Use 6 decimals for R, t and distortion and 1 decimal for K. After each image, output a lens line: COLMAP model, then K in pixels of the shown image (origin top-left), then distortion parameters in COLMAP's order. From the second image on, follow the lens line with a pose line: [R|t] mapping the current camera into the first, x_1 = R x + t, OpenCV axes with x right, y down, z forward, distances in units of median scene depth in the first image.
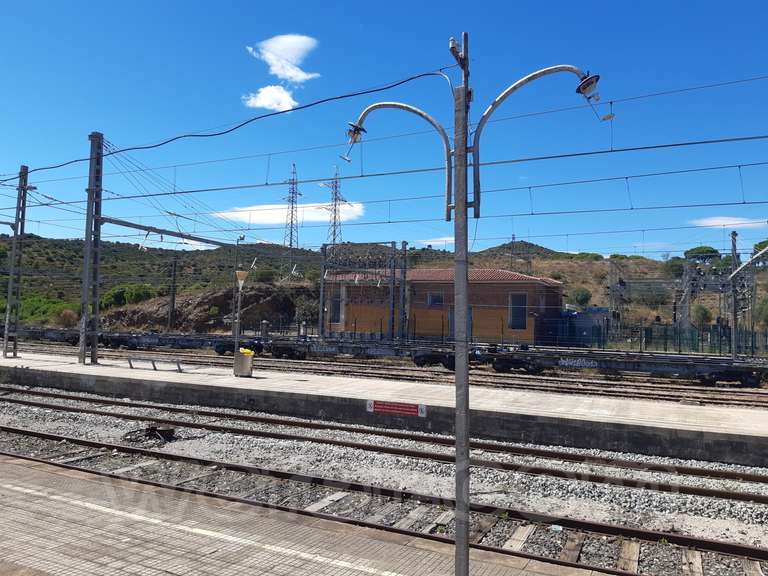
lens RADIAL K [[594.4, 0, 381.6], [0, 594.4, 284.7], [0, 0, 1]] dist [0.047407, -0.088373]
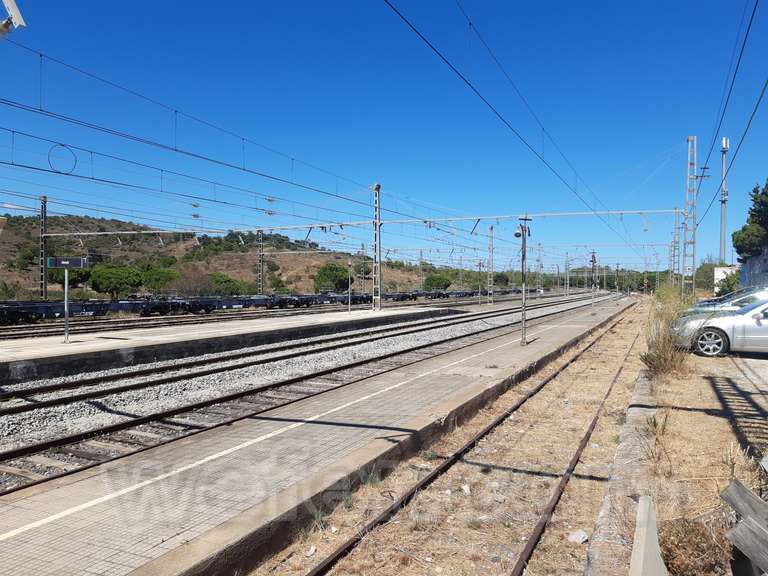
lens RADIAL K [[594.4, 0, 384.7], [0, 594.4, 290.3], [0, 0, 1]] dist [0.047407, -0.088373]
pose [[-0.011040, -0.046767, 0.998845, -2.079152], [-0.072807, 0.996292, 0.045842, 0.002304], [-0.997285, -0.072217, -0.014404, 0.993645]]
